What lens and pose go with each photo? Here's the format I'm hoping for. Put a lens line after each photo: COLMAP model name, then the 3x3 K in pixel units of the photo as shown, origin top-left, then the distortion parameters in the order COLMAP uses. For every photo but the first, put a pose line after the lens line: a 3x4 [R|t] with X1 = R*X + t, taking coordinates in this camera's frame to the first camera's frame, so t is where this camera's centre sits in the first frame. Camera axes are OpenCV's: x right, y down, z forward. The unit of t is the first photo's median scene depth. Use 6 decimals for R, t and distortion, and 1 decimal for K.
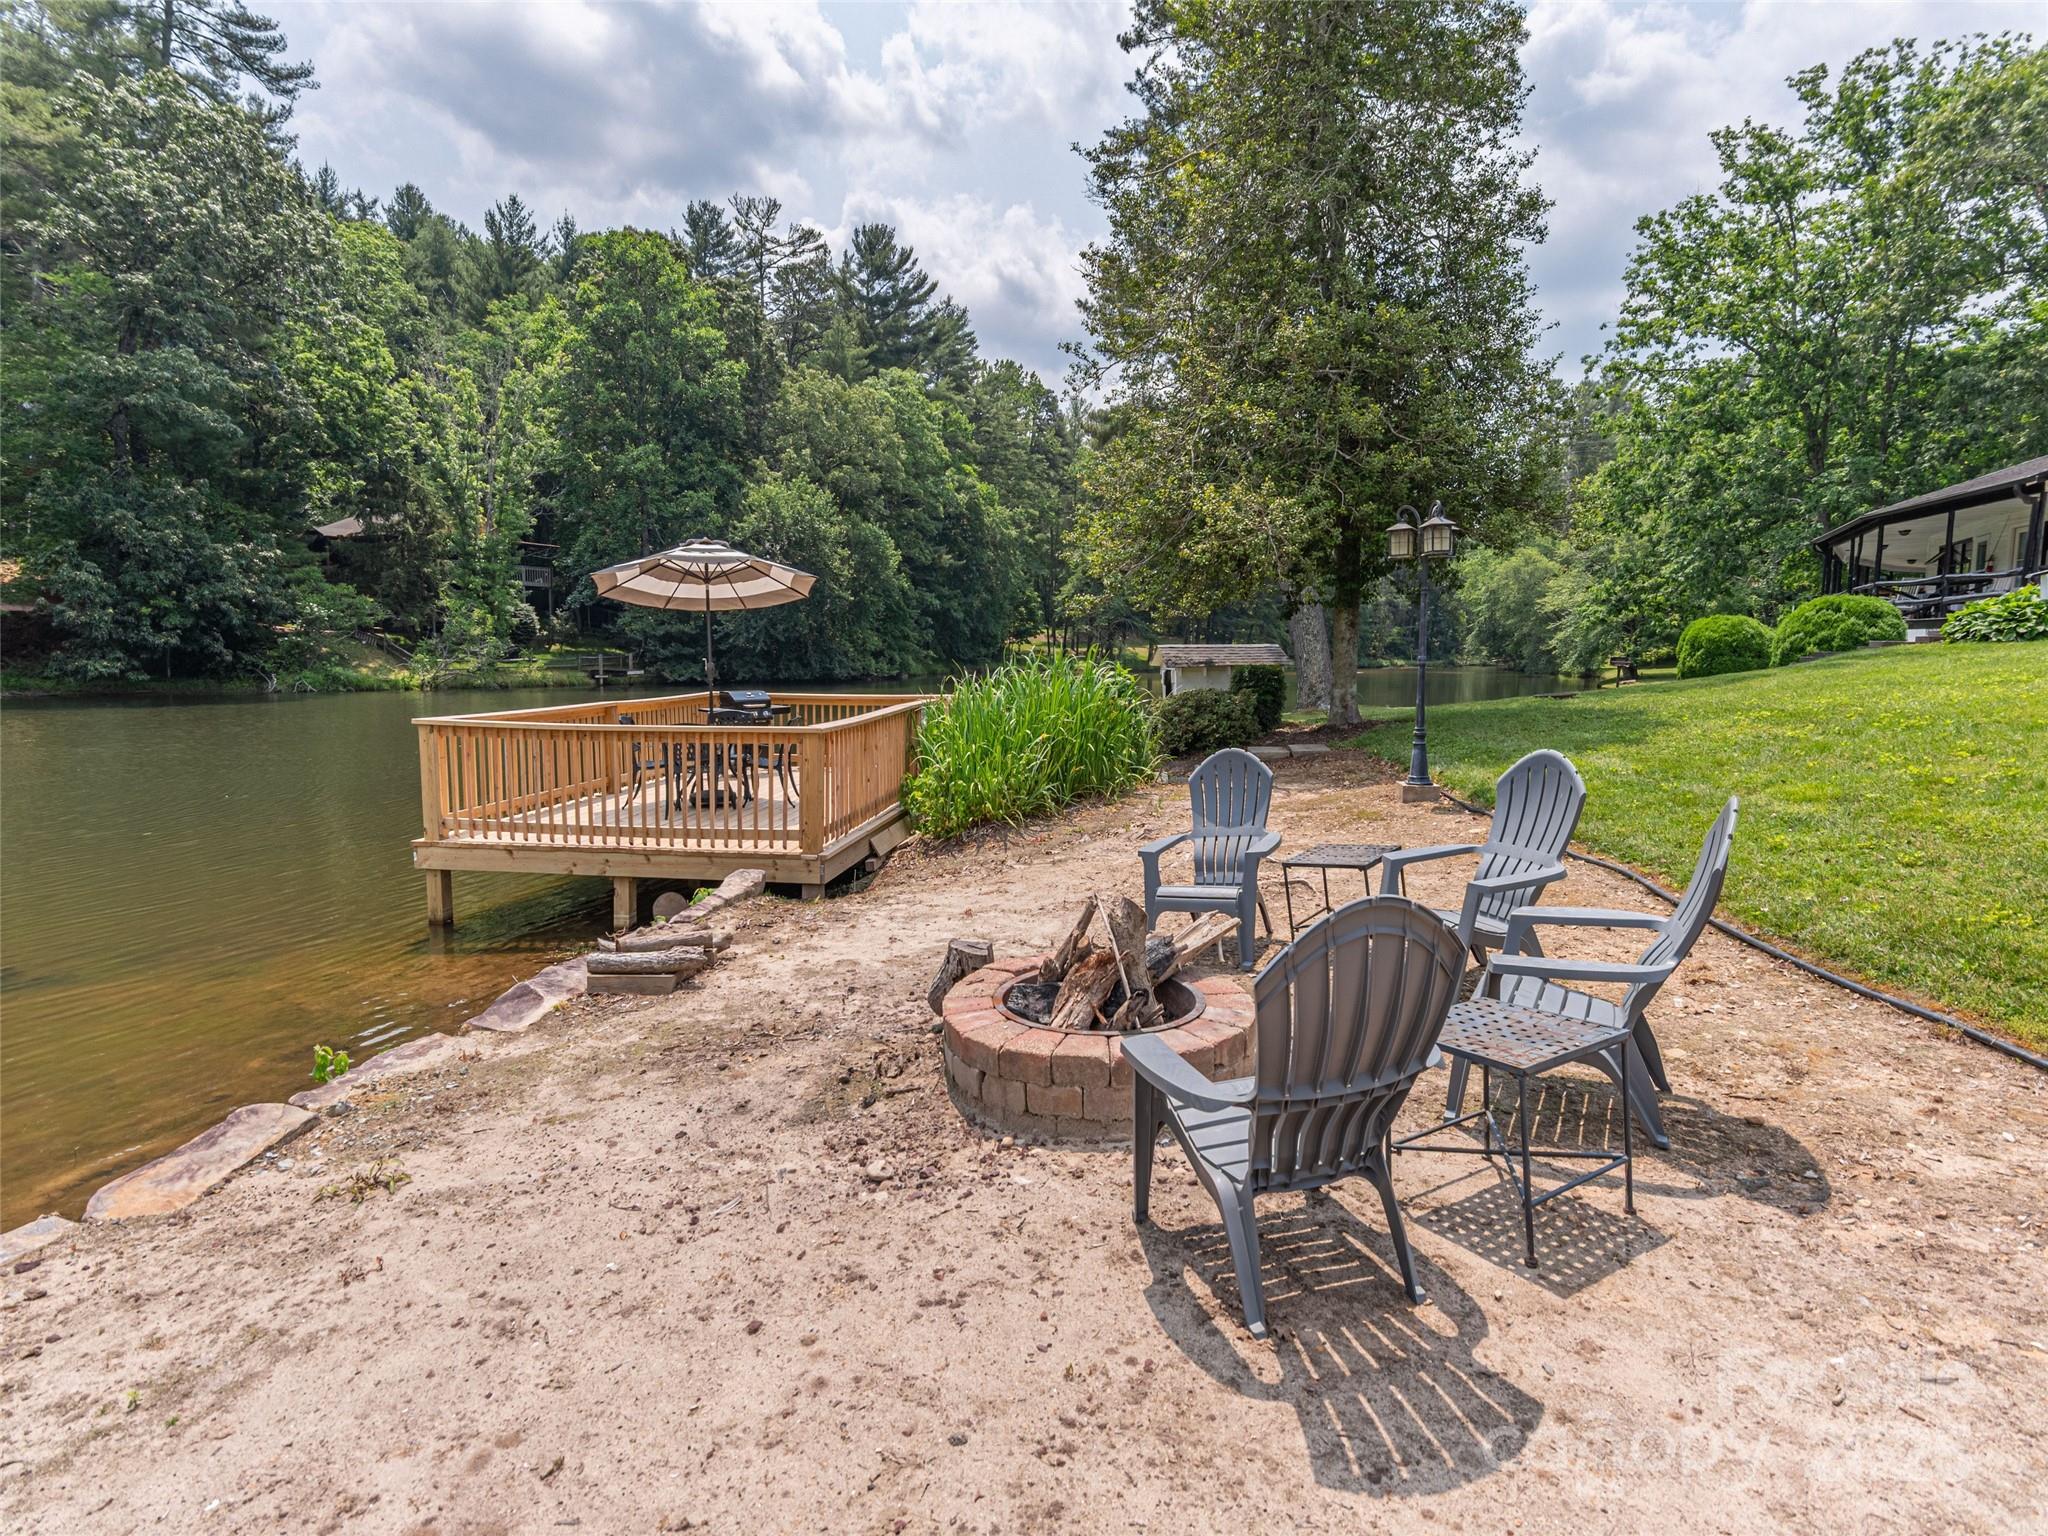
lens RADIAL K [[1015.1, 0, 1024.0], [0, 1015.1, 768.0], [0, 0, 1]] dist [-0.000431, 0.000590]
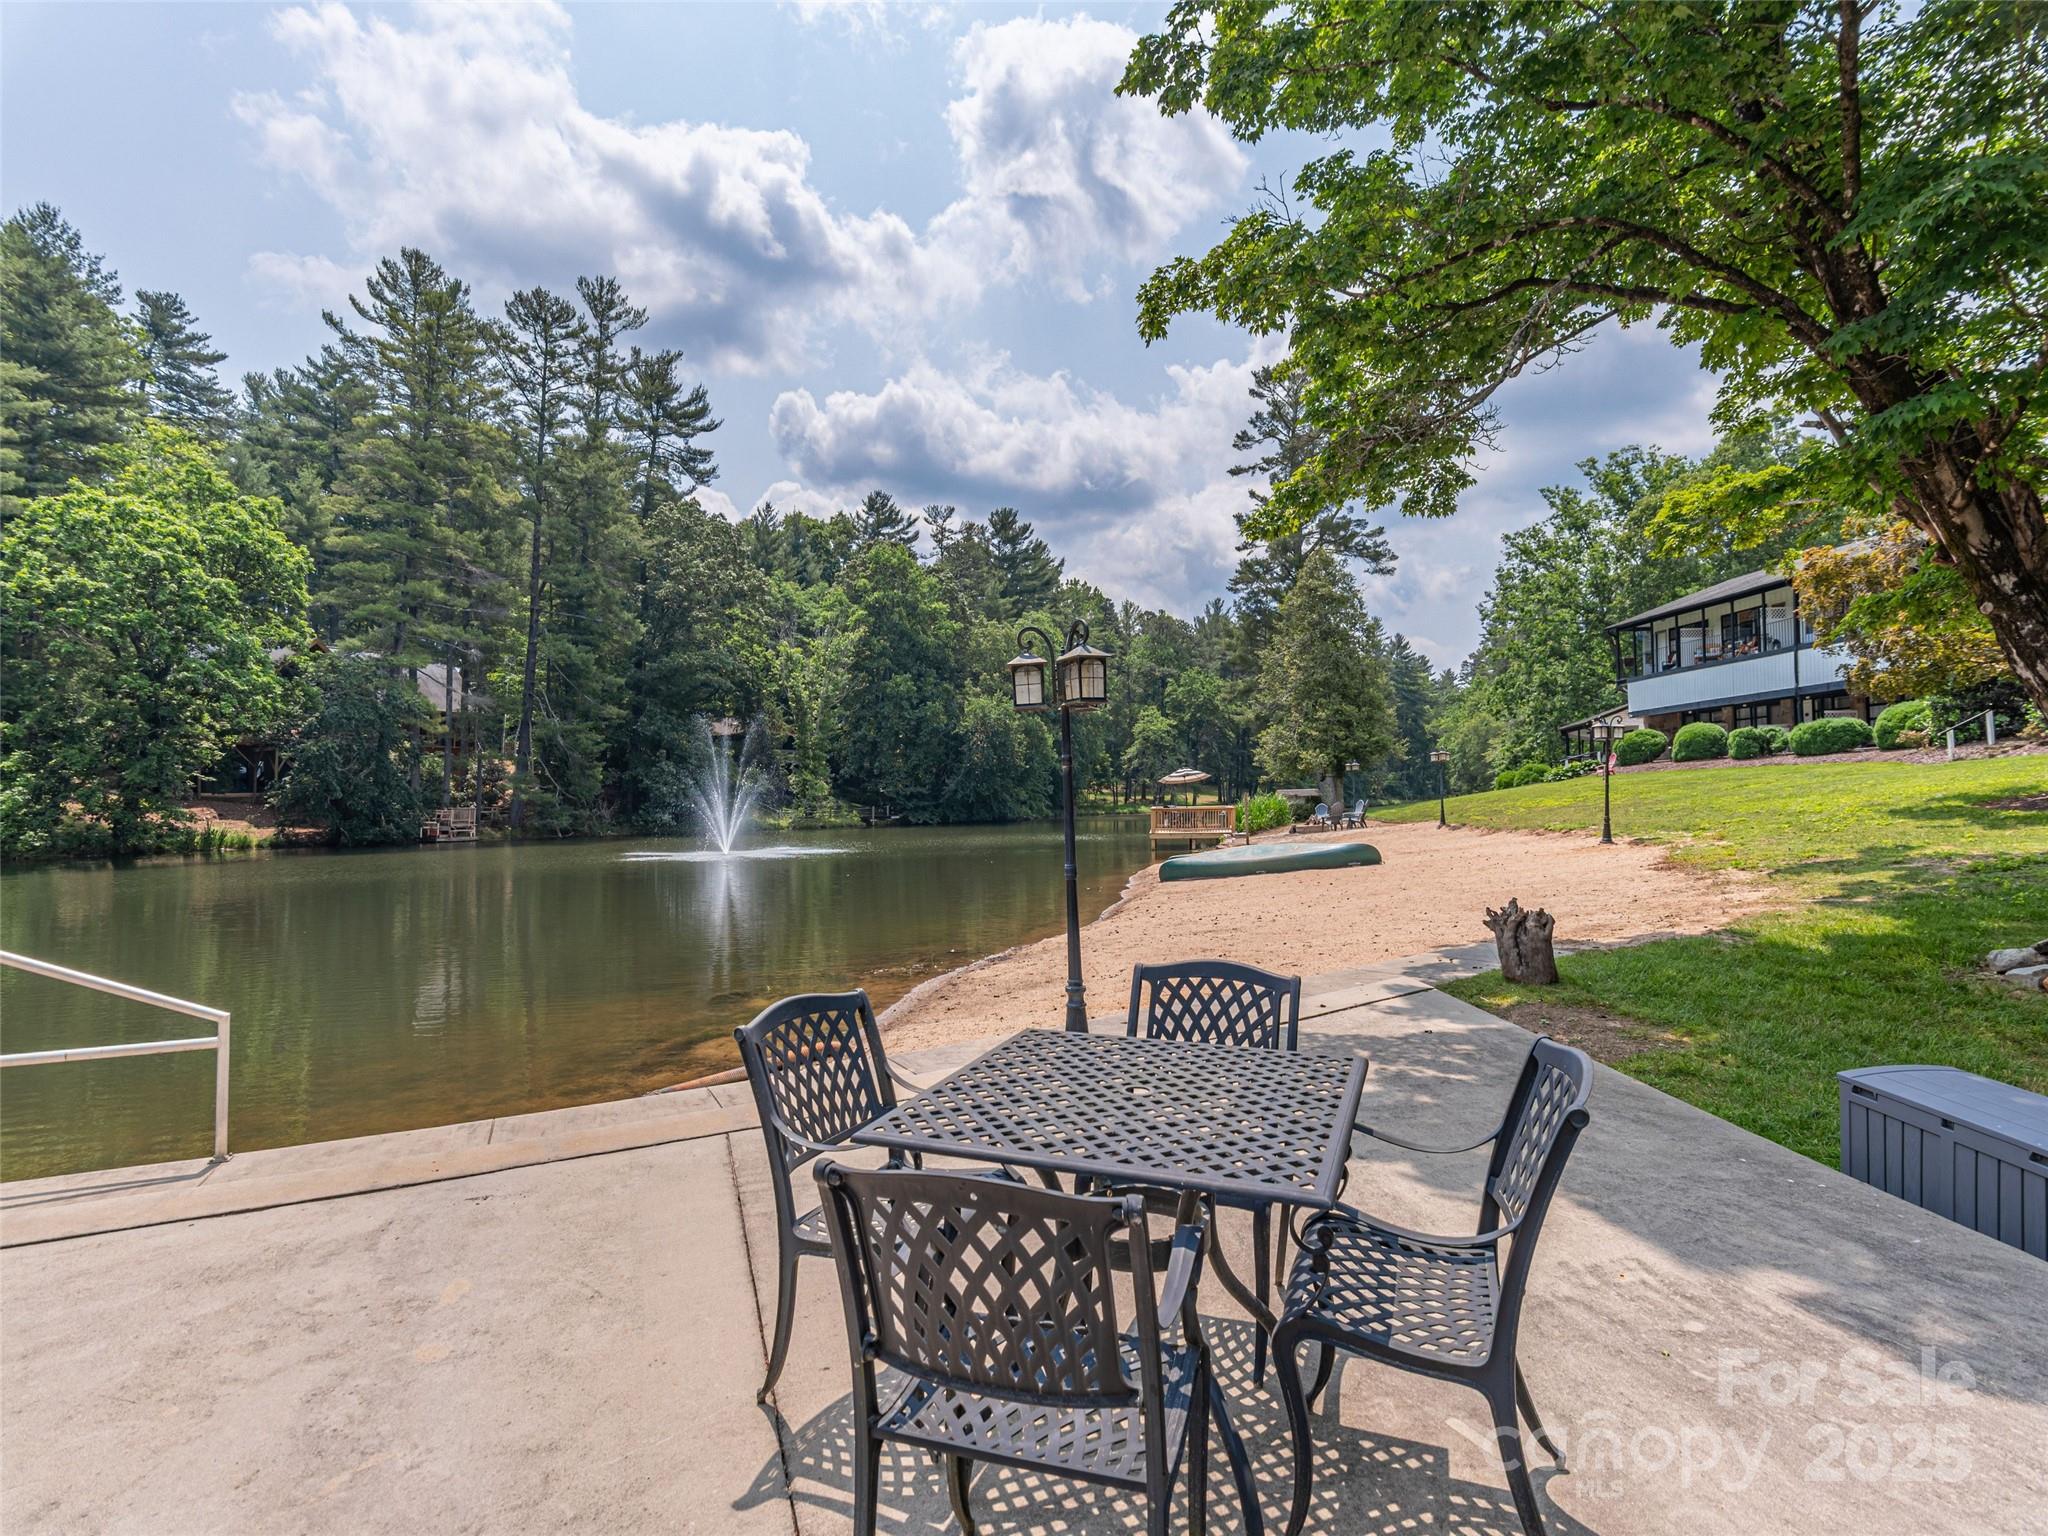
lens RADIAL K [[1015.1, 0, 1024.0], [0, 1015.1, 768.0], [0, 0, 1]] dist [-0.000431, 0.000590]
pose [[0.999630, -0.024747, -0.011279, -0.158172], [0.022812, 0.988773, -0.147673, 0.065268], [0.014807, 0.147361, 0.988972, -0.537862]]
